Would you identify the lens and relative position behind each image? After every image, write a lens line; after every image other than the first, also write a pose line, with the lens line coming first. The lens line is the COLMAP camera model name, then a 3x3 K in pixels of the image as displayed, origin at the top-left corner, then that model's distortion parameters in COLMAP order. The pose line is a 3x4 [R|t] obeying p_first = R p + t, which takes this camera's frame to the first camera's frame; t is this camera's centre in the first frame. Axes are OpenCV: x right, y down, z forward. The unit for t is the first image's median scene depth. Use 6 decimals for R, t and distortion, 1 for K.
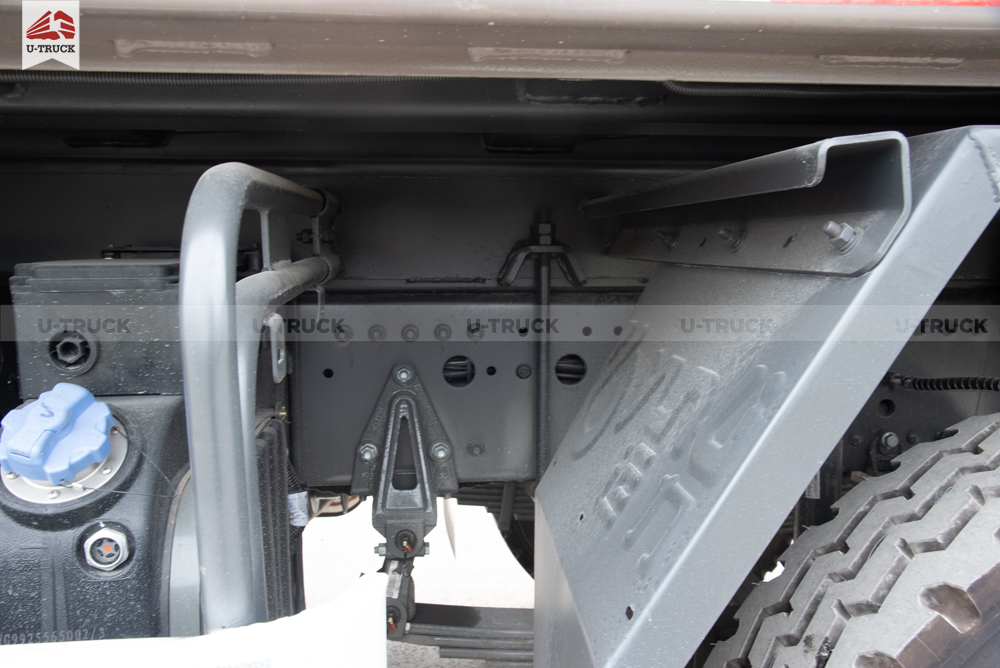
lens RADIAL K [[851.7, 0, 500.7], [0, 851.7, 336.3], [0, 0, 1]] dist [-0.017665, 0.035744]
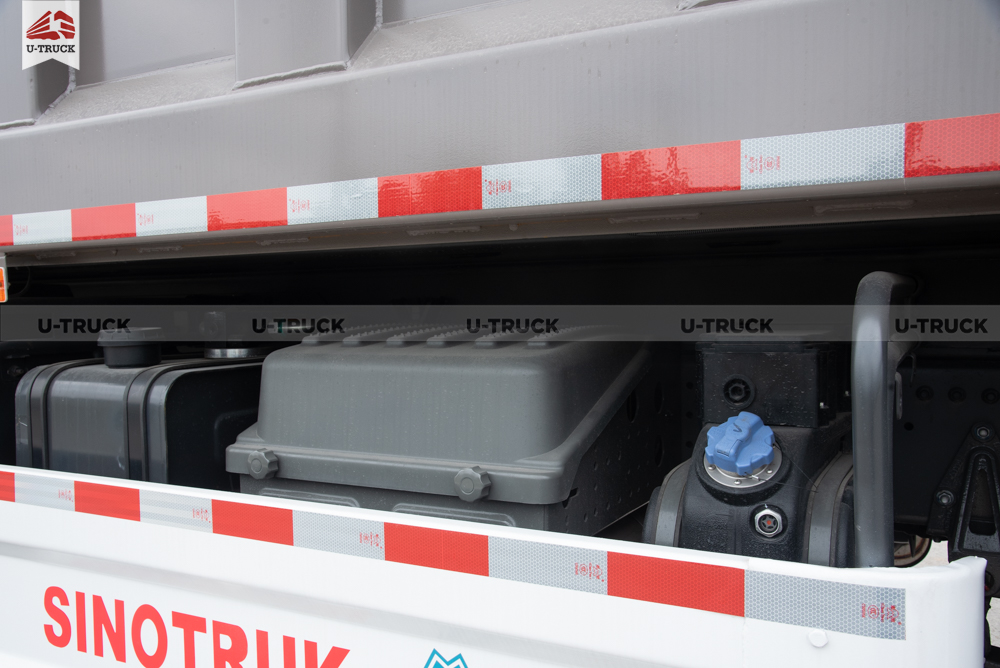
lens RADIAL K [[851.7, 0, 496.1], [0, 851.7, 343.3], [0, 0, 1]] dist [-0.017665, 0.035744]
pose [[0.819135, 0.016252, -0.573371, 0.003606], [-0.054050, 0.997338, -0.048947, 0.031132], [0.571049, 0.071085, 0.817833, -0.542805]]
